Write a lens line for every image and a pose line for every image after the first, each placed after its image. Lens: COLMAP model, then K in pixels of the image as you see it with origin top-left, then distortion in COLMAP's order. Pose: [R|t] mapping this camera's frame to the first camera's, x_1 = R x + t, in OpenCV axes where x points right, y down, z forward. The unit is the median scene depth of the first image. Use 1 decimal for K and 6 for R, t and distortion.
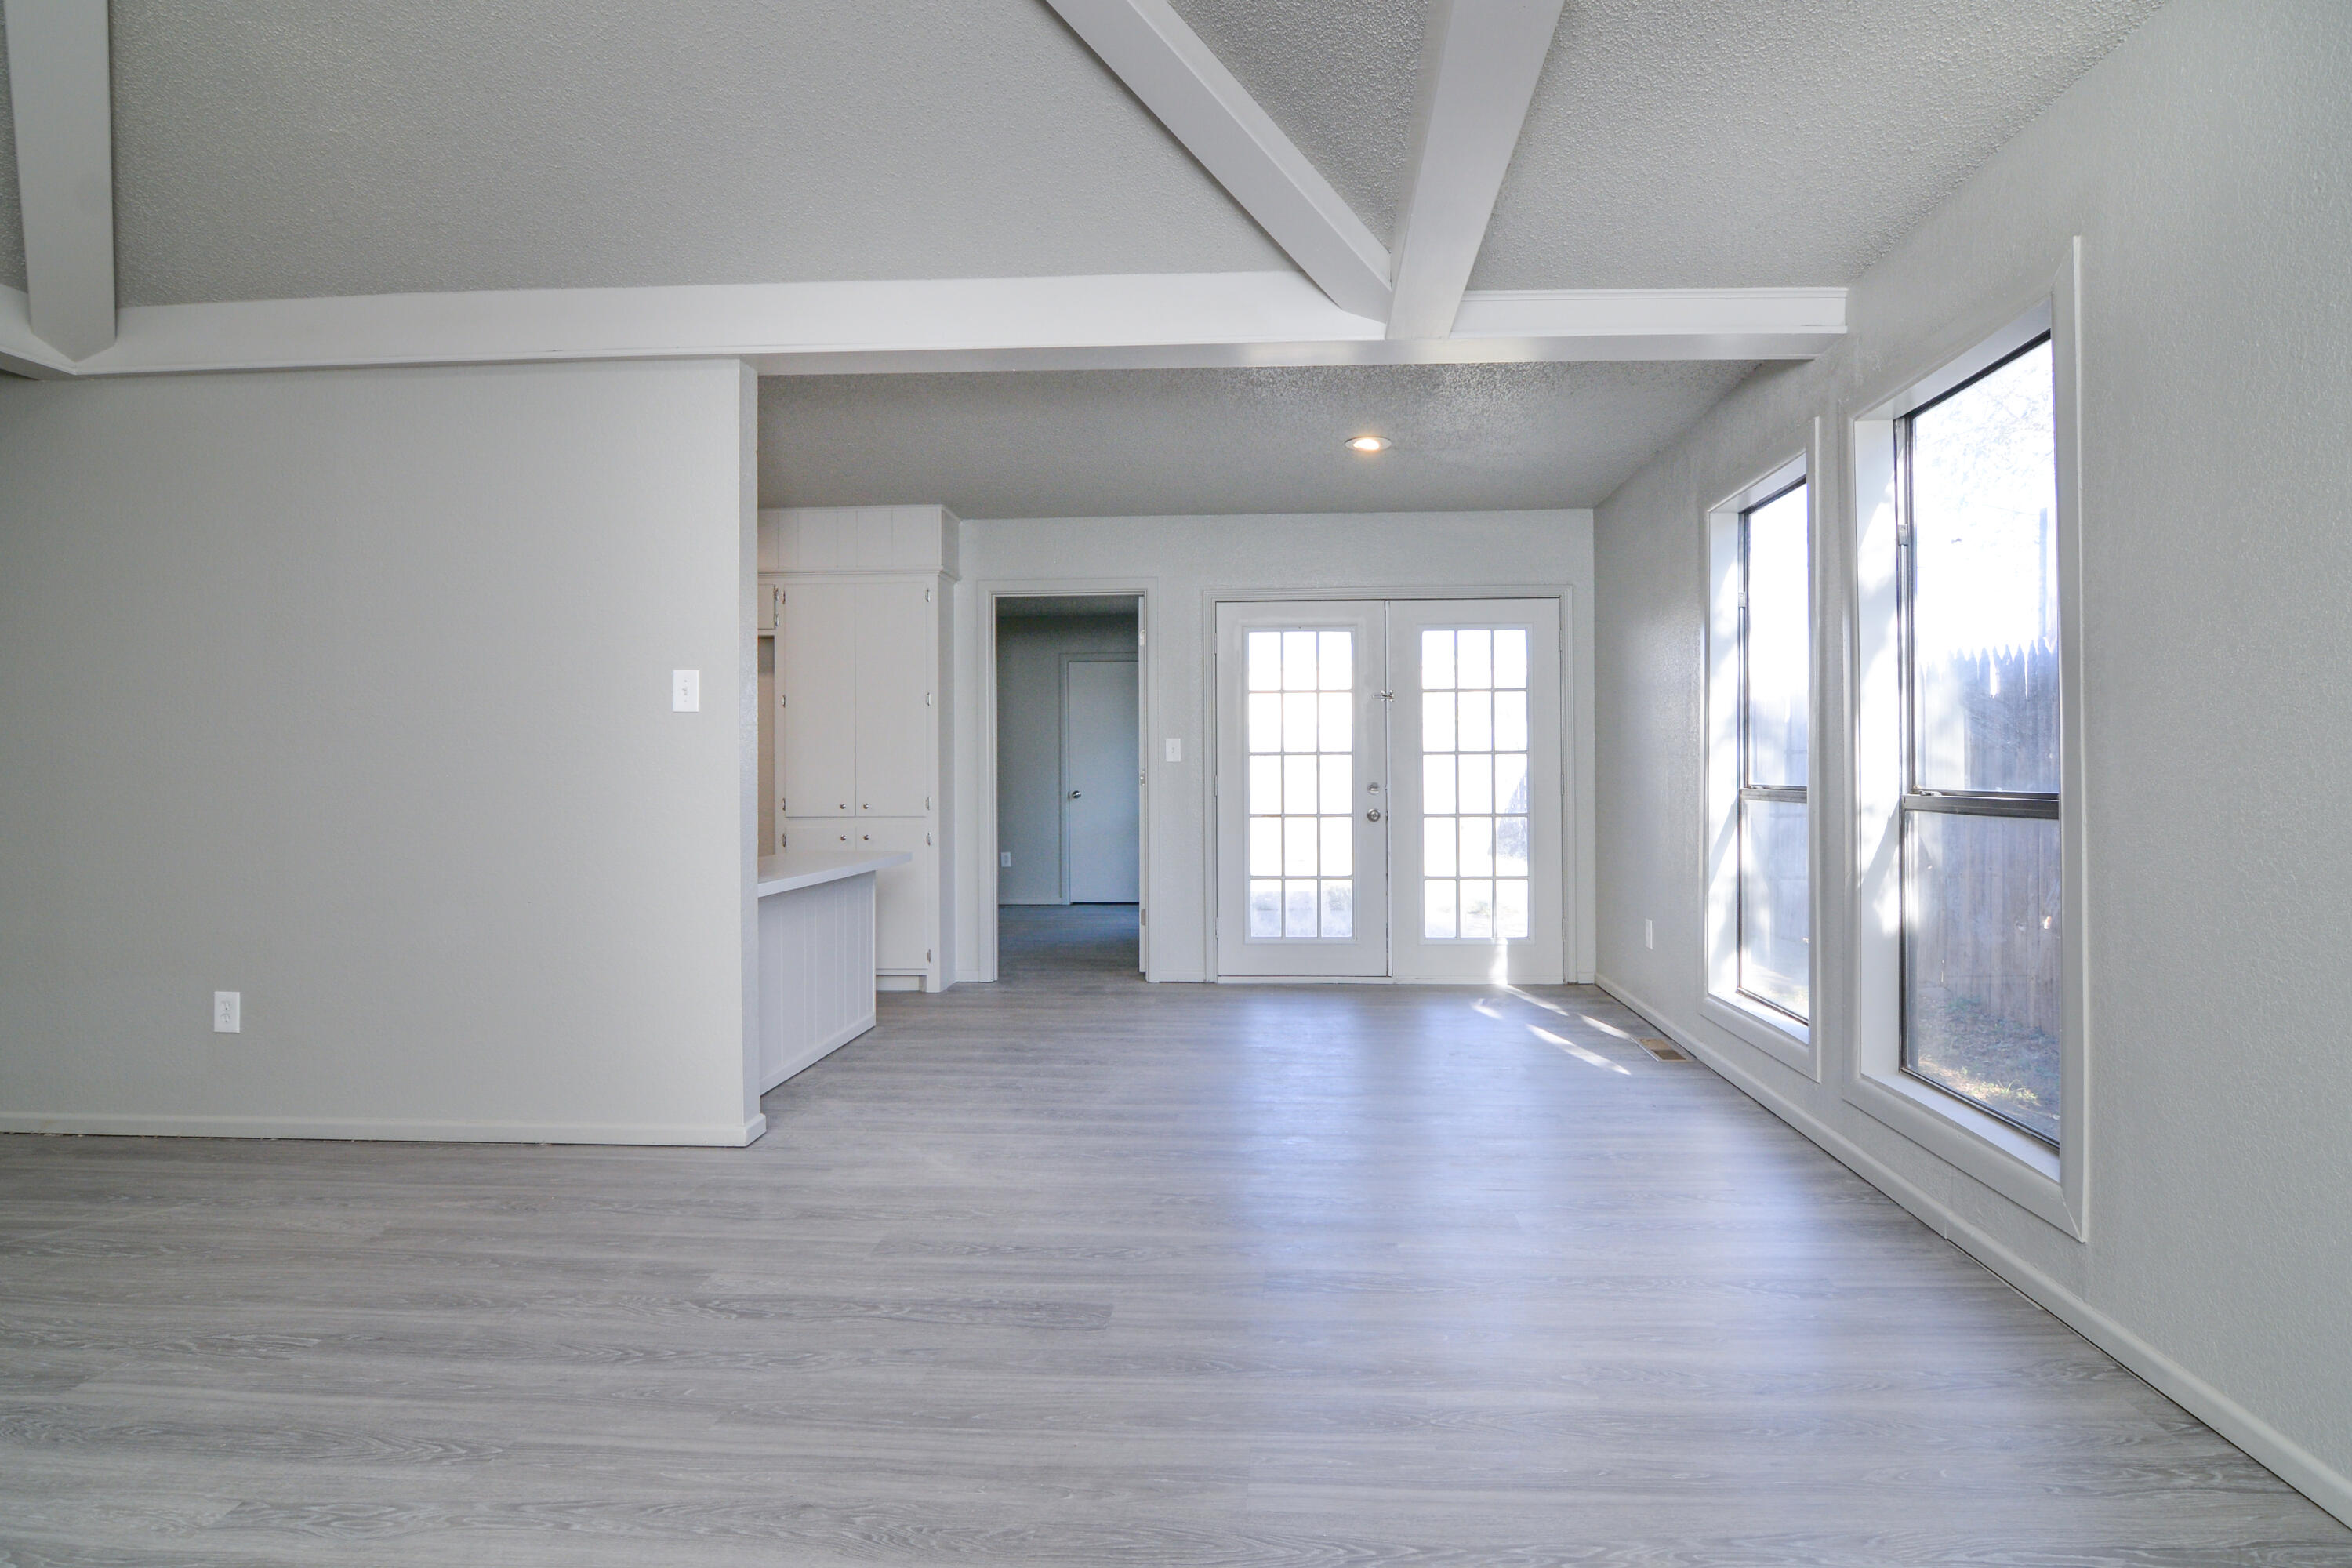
lens RADIAL K [[1210.5, 0, 1229.1], [0, 1210.5, 778.5], [0, 0, 1]] dist [-0.020645, -0.002118]
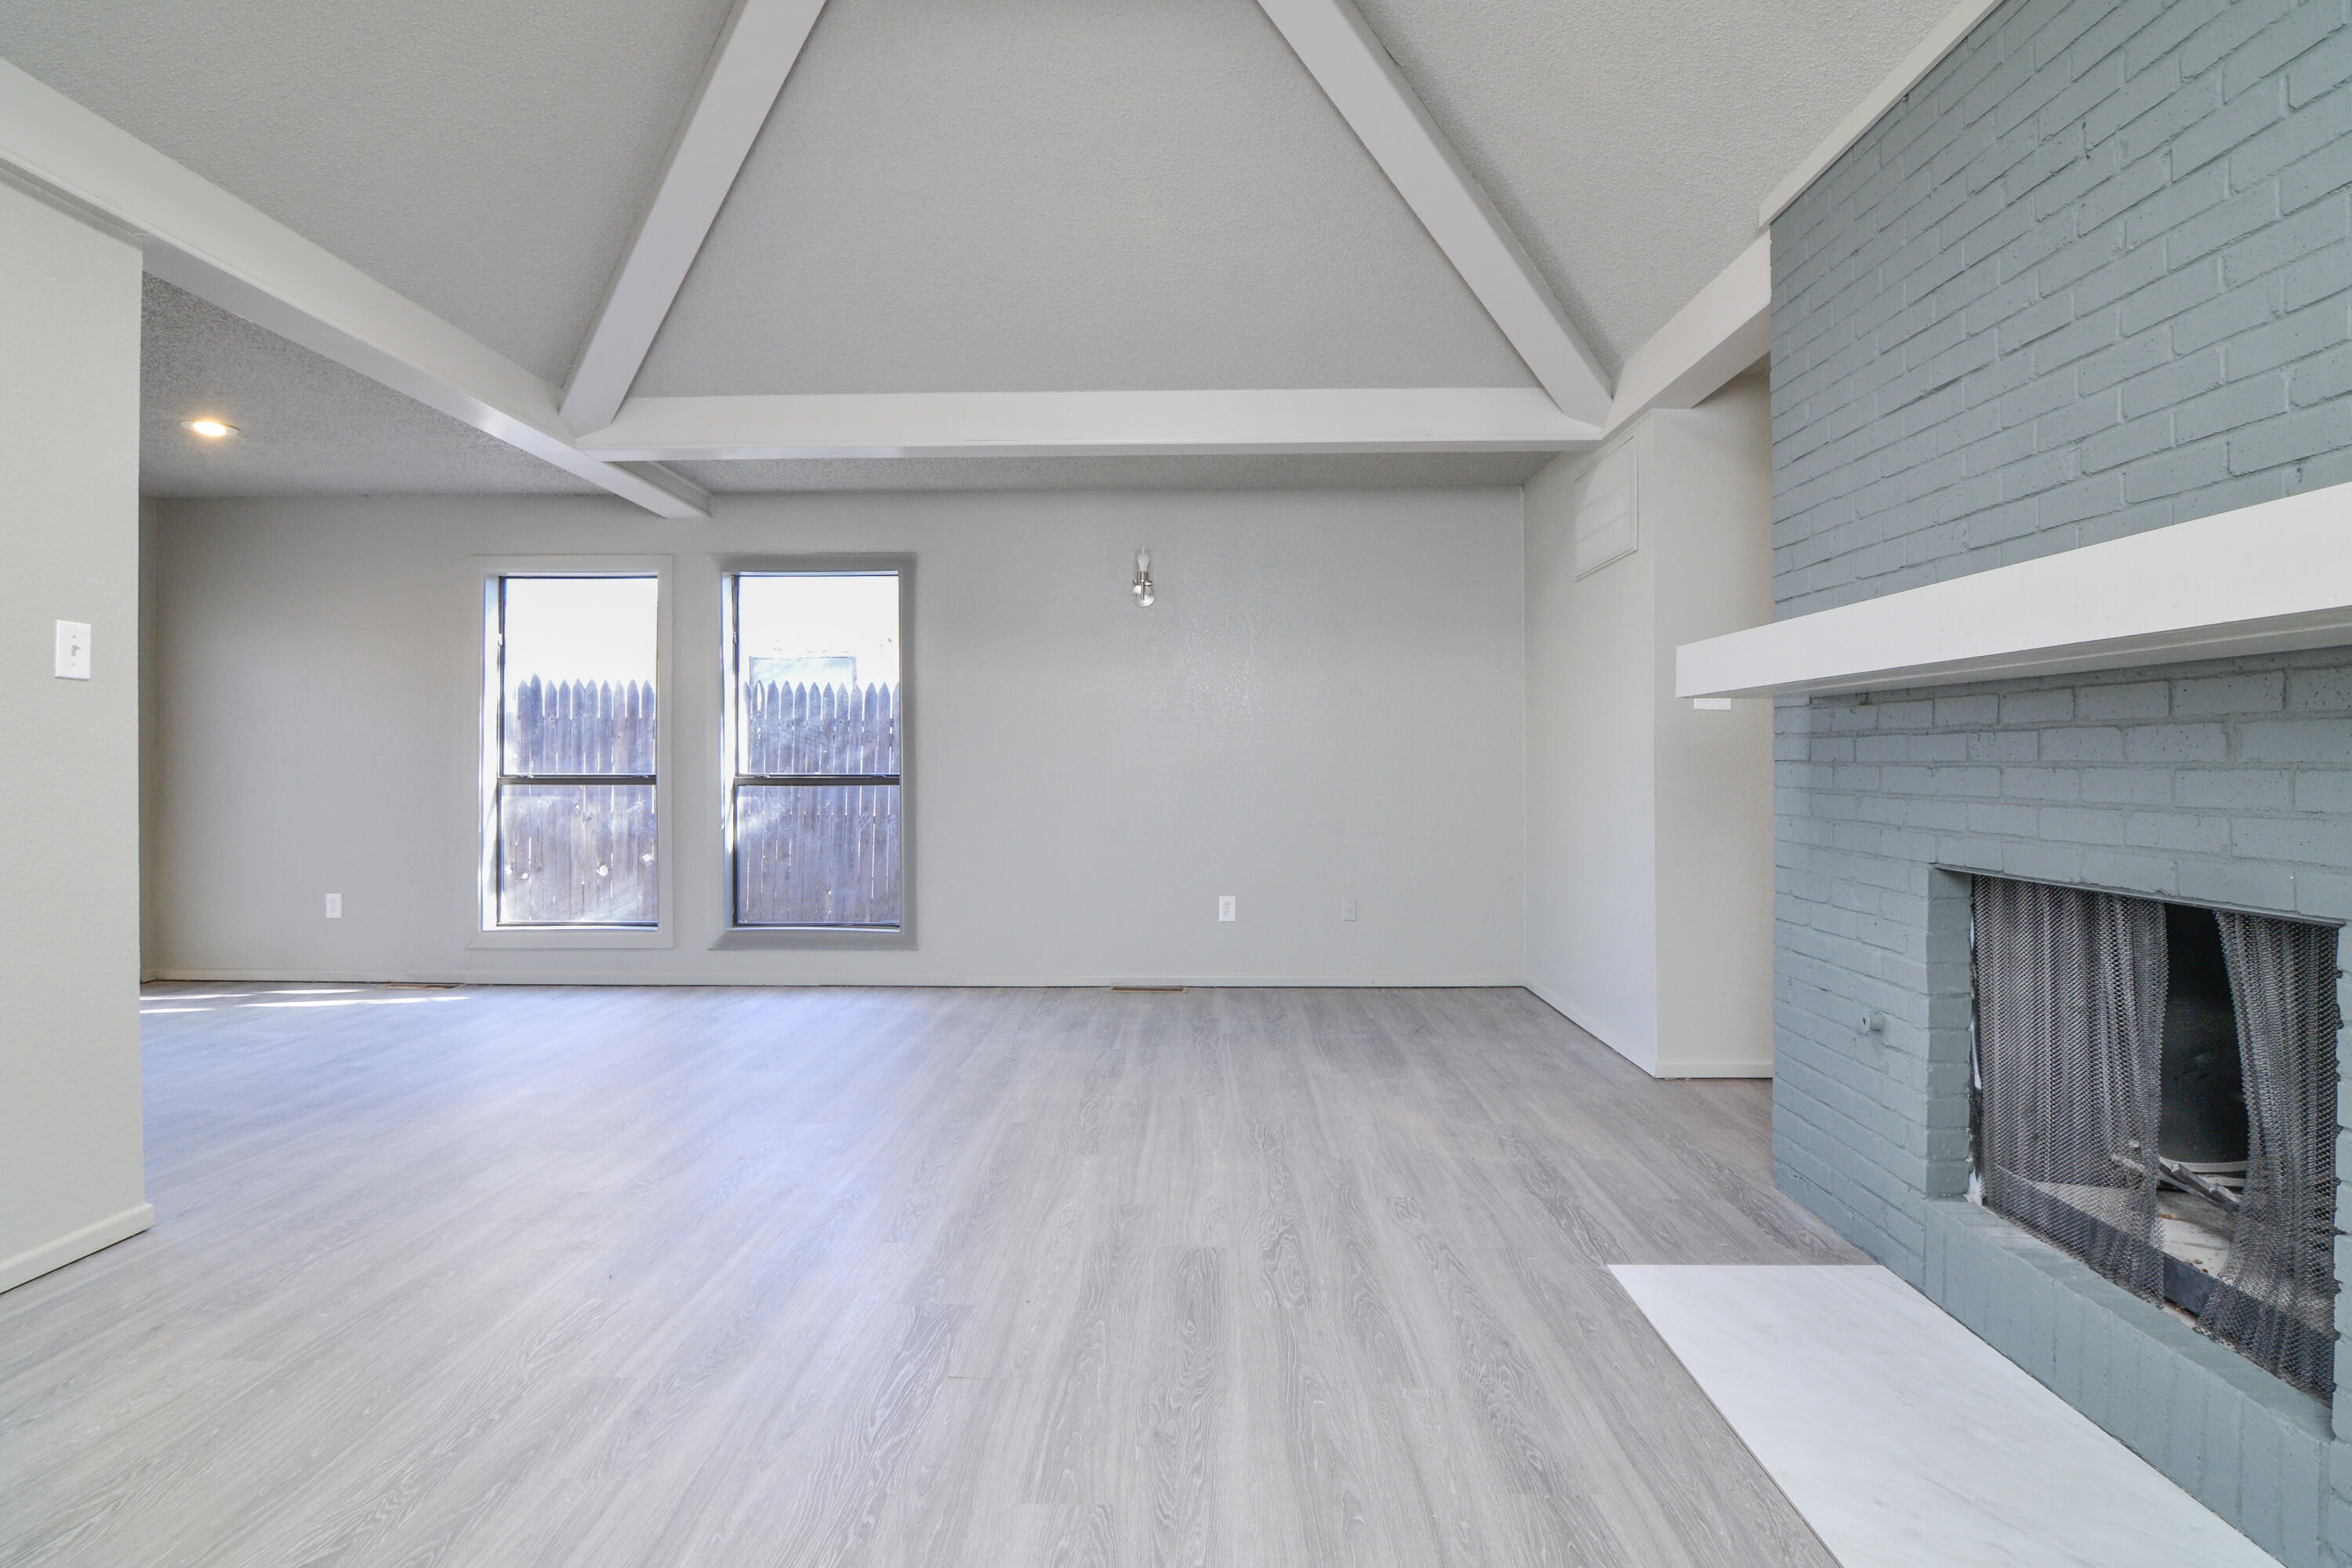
lens RADIAL K [[1263.0, 0, 1169.9], [0, 1263.0, 771.9], [0, 0, 1]] dist [-0.018963, -0.001731]
pose [[-0.035847, -0.000723, 0.999357, -1.823637], [0.007575, 0.999971, 0.000996, 0.011104], [-0.999329, 0.007606, -0.035840, 0.511593]]
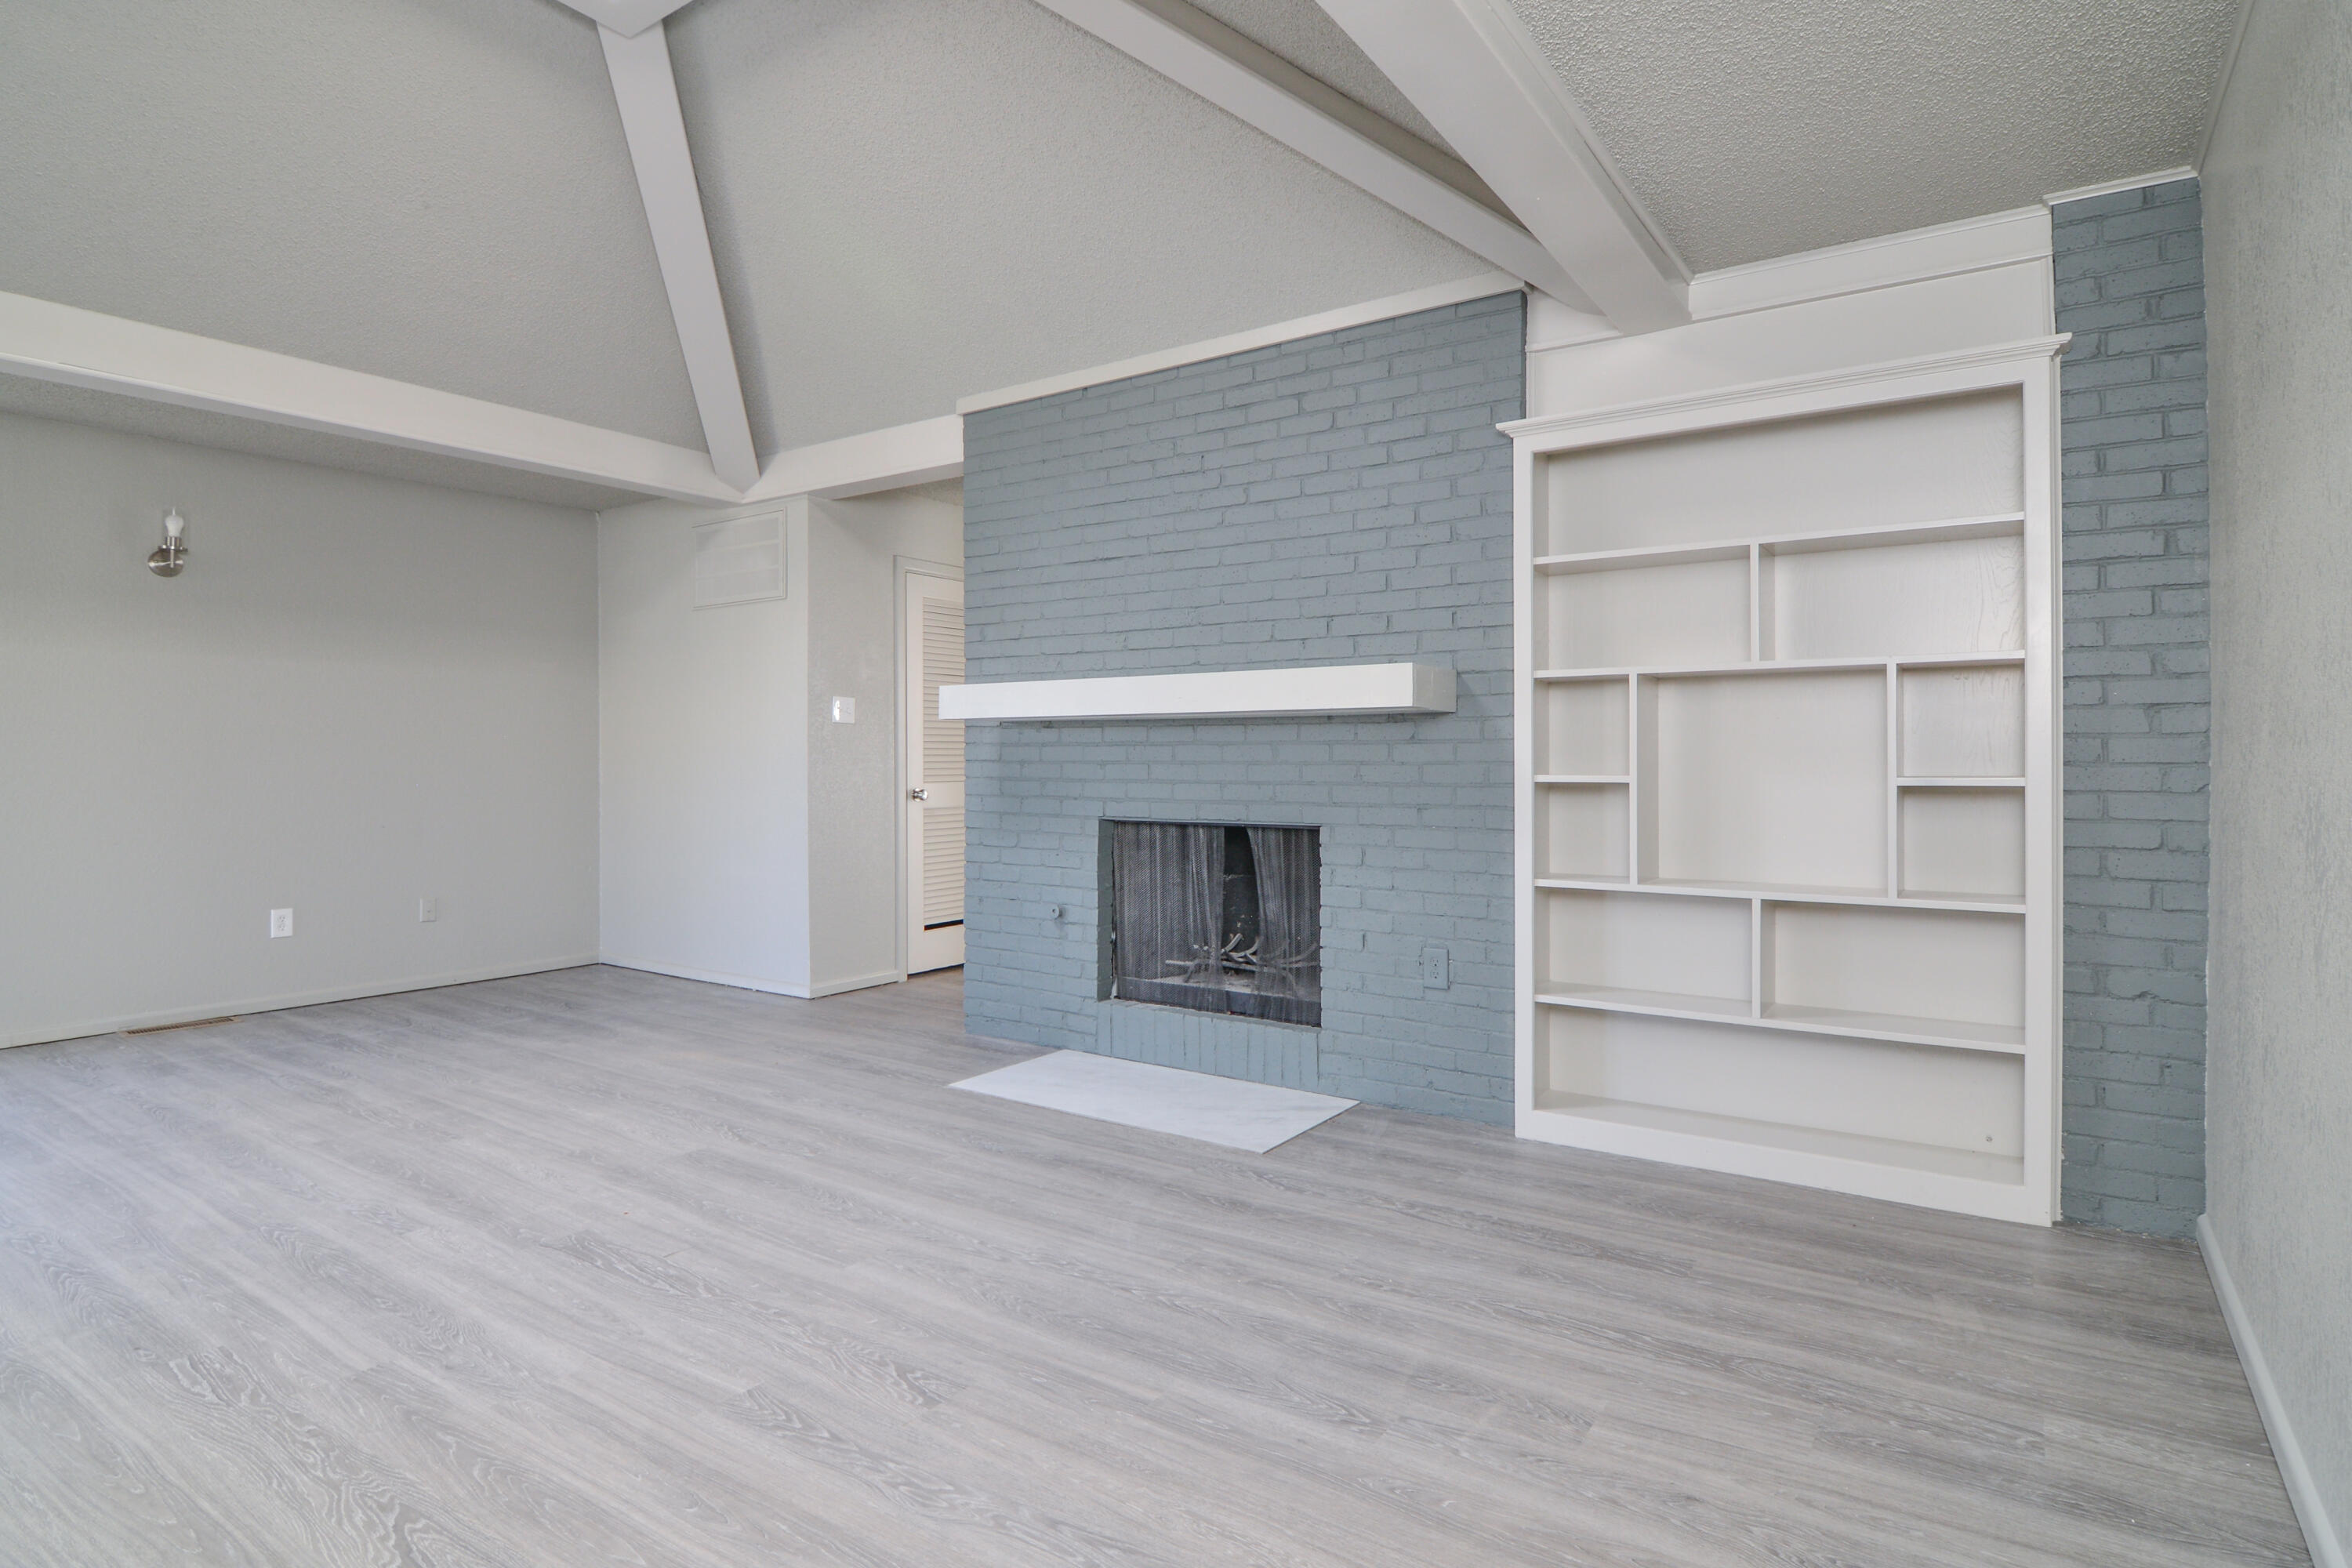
lens RADIAL K [[1224.1, 0, 1249.0], [0, 1224.1, 760.3], [0, 0, 1]] dist [0.003396, -0.012885]
pose [[-0.876282, 0.006625, 0.481753, -1.903376], [0.008589, 0.999961, 0.001872, 0.005505], [-0.481722, 0.005778, -0.876305, 1.375893]]
